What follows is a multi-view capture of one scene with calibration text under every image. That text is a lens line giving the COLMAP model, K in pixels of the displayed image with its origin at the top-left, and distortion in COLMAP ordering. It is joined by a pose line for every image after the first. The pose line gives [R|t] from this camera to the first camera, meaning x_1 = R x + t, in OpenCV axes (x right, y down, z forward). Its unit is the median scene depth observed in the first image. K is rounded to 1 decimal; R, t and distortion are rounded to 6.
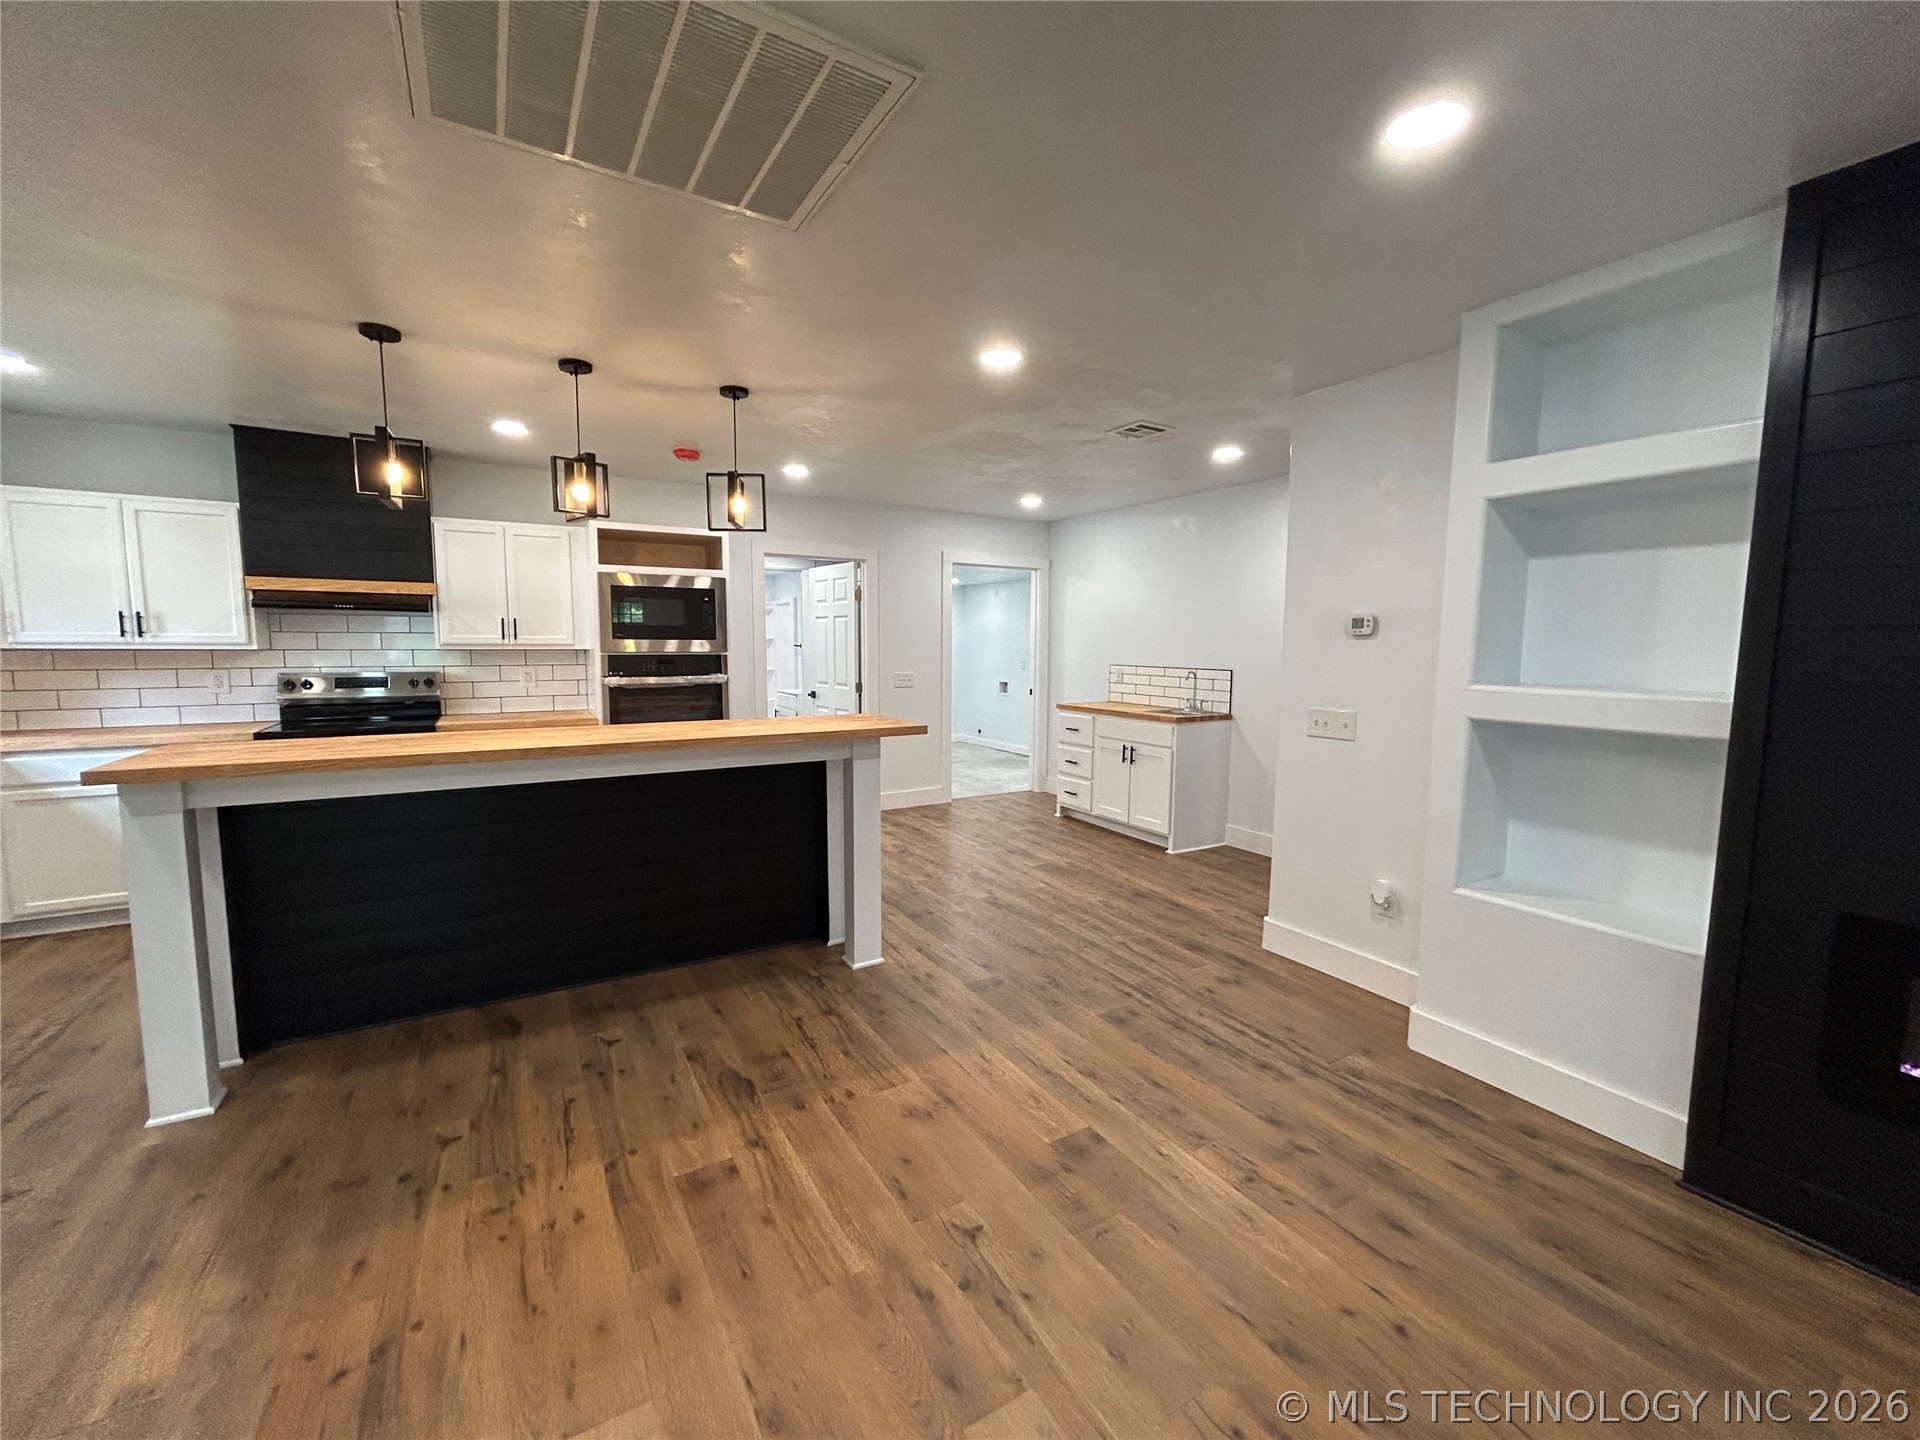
lens RADIAL K [[773.4, 0, 955.4], [0, 773.4, 721.0], [0, 0, 1]] dist [0.002340, -0.000198]
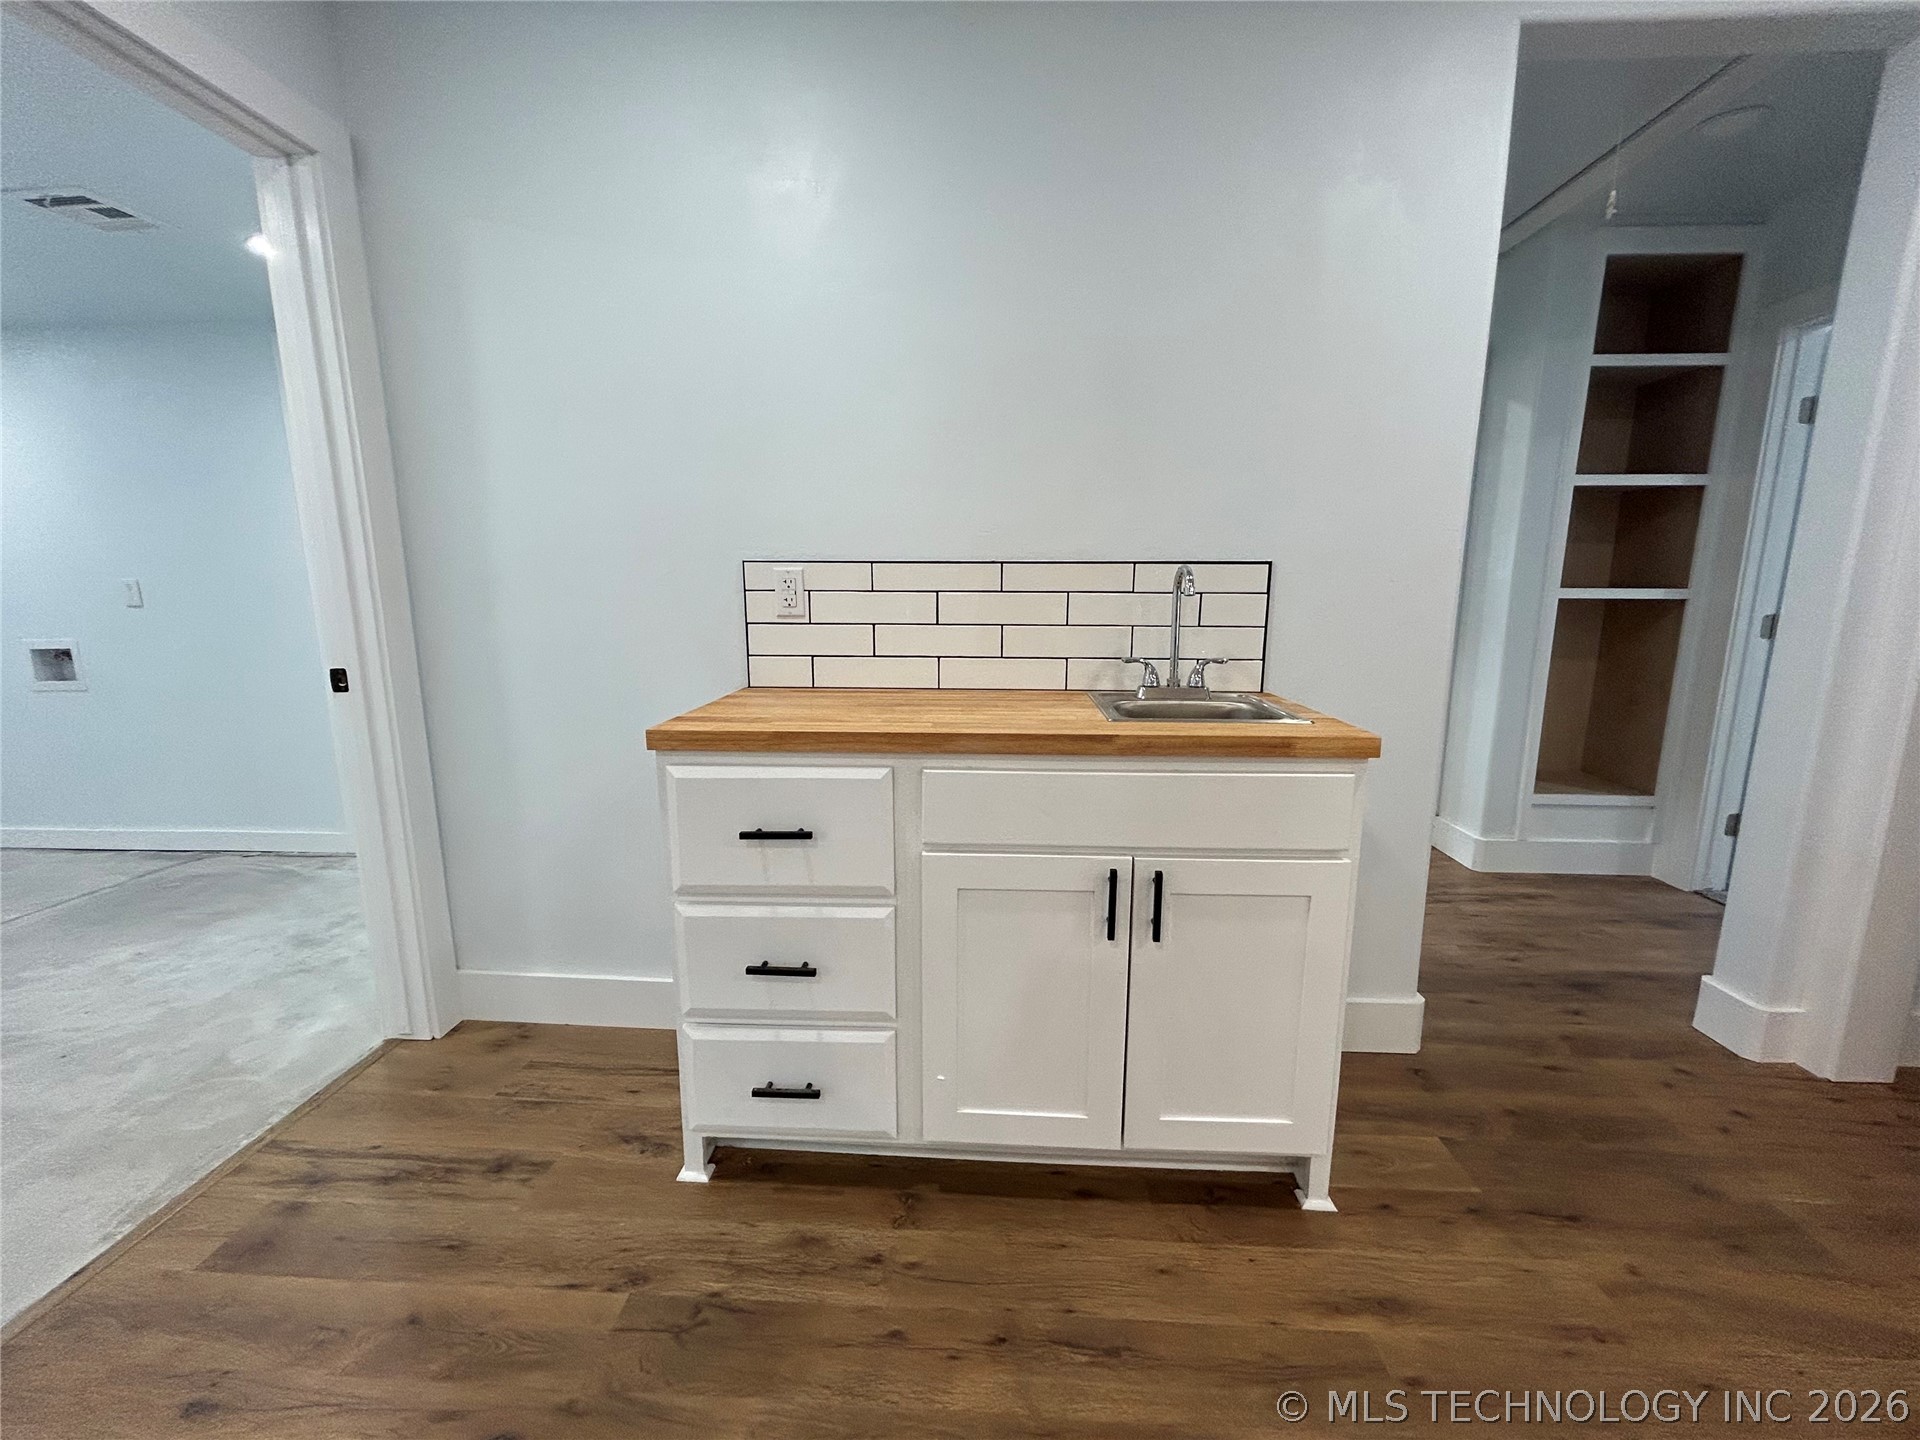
lens RADIAL K [[773.4, 0, 955.4], [0, 773.4, 721.0], [0, 0, 1]] dist [0.002340, -0.000198]
pose [[0.552917, -0.149126, 0.819783, -0.001669], [0.087075, 0.988808, 0.121144, -0.065374], [-0.828674, 0.004400, 0.559714, 1.201361]]
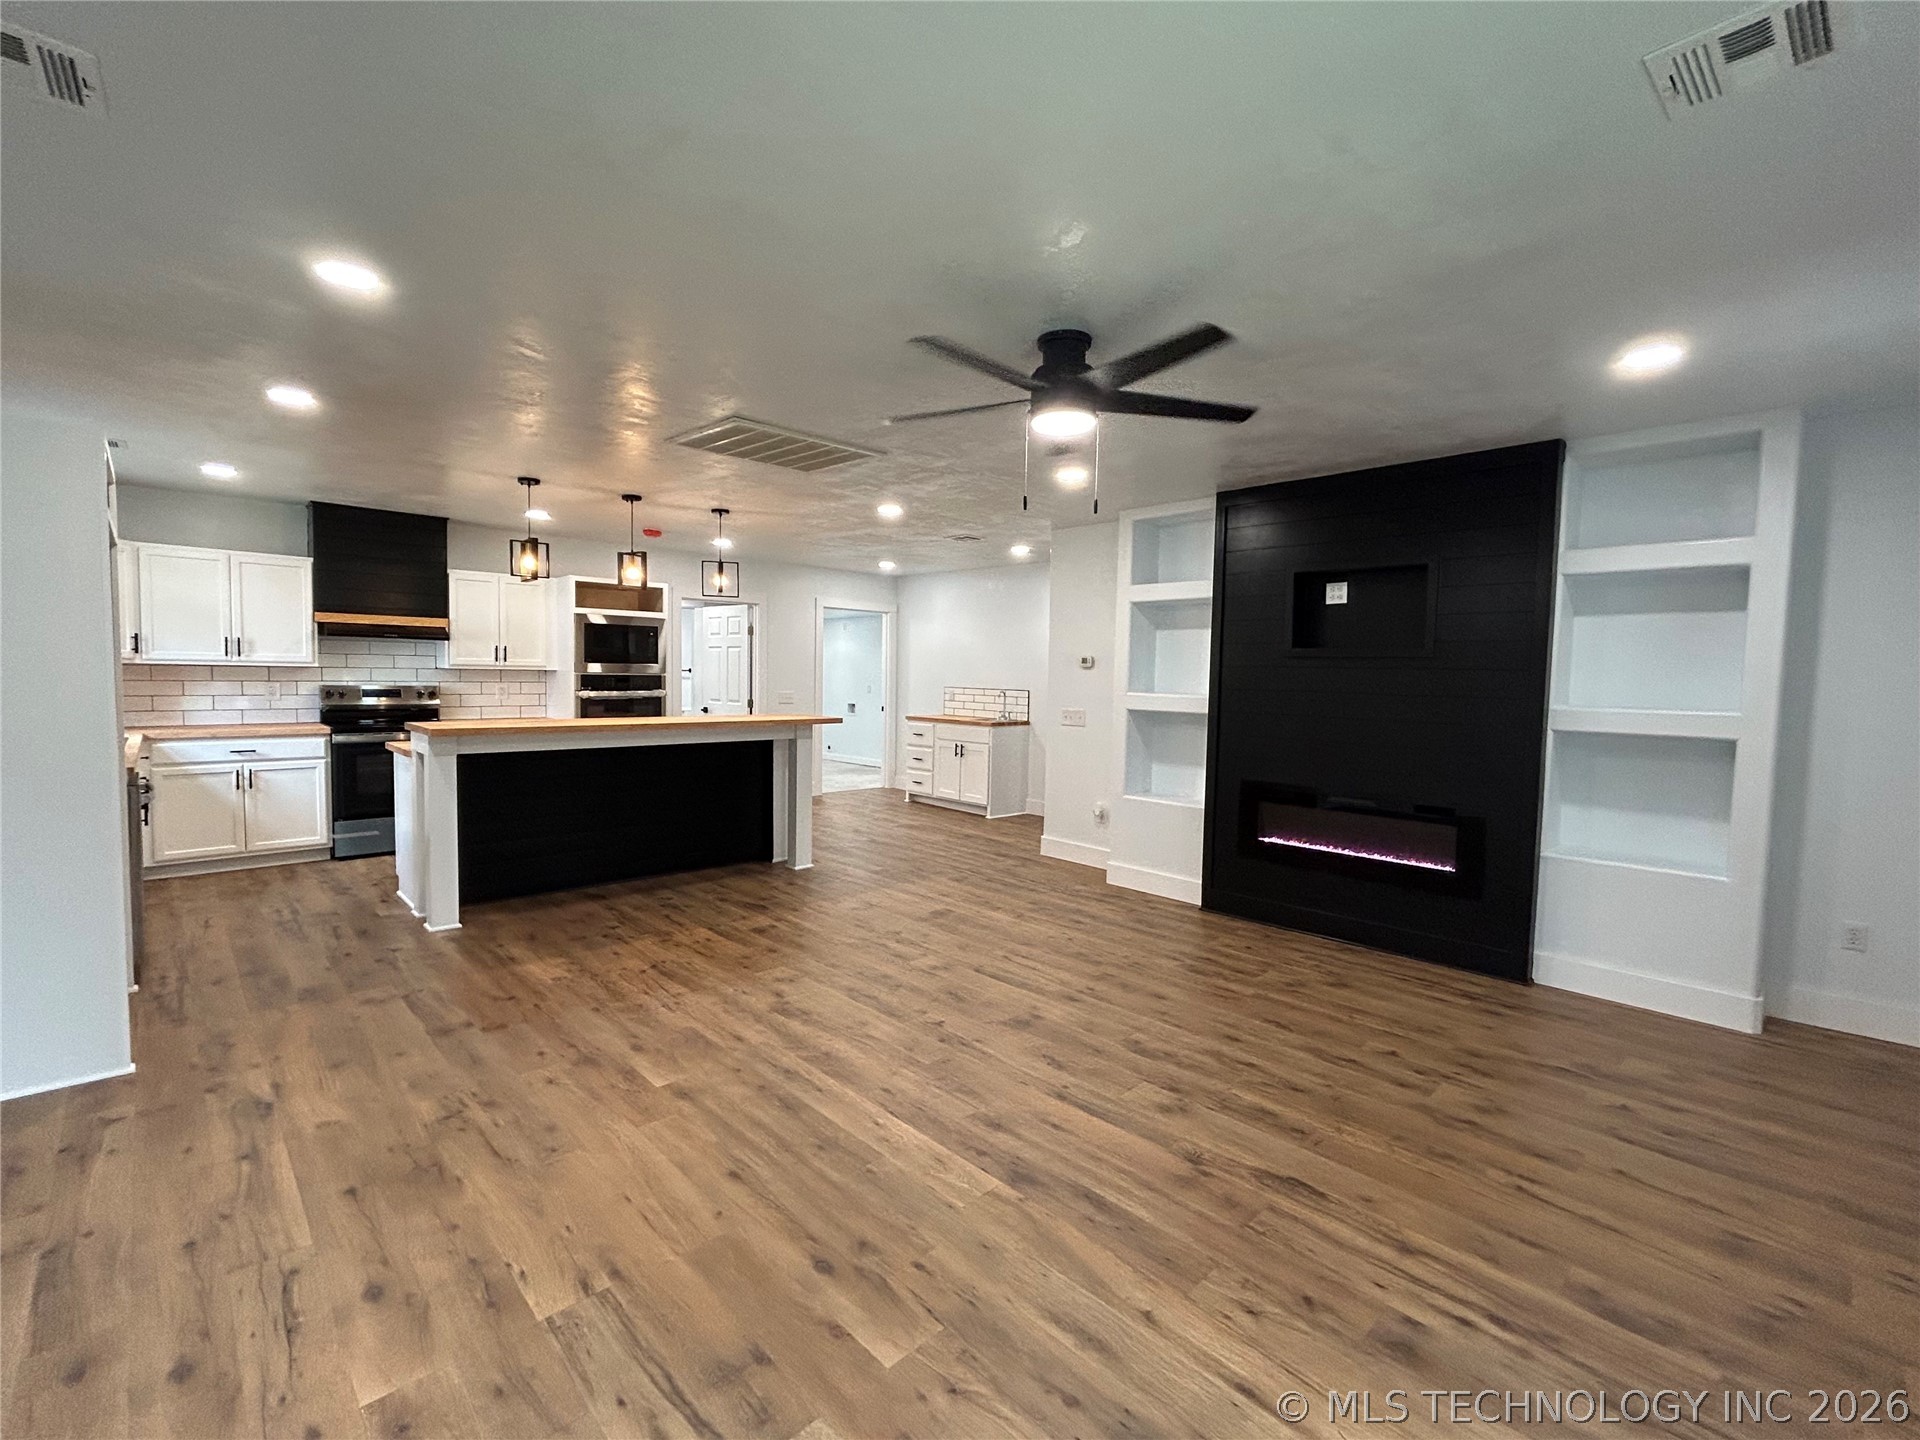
lens RADIAL K [[843.3, 0, 957.1], [0, 843.3, 722.4], [0, 0, 1]] dist [0.000194, 0.000706]
pose [[0.975023, -0.000664, 0.222105, -0.156345], [0.009774, 0.999155, -0.039921, 0.070776], [-0.221891, 0.041094, 0.974205, -0.640538]]
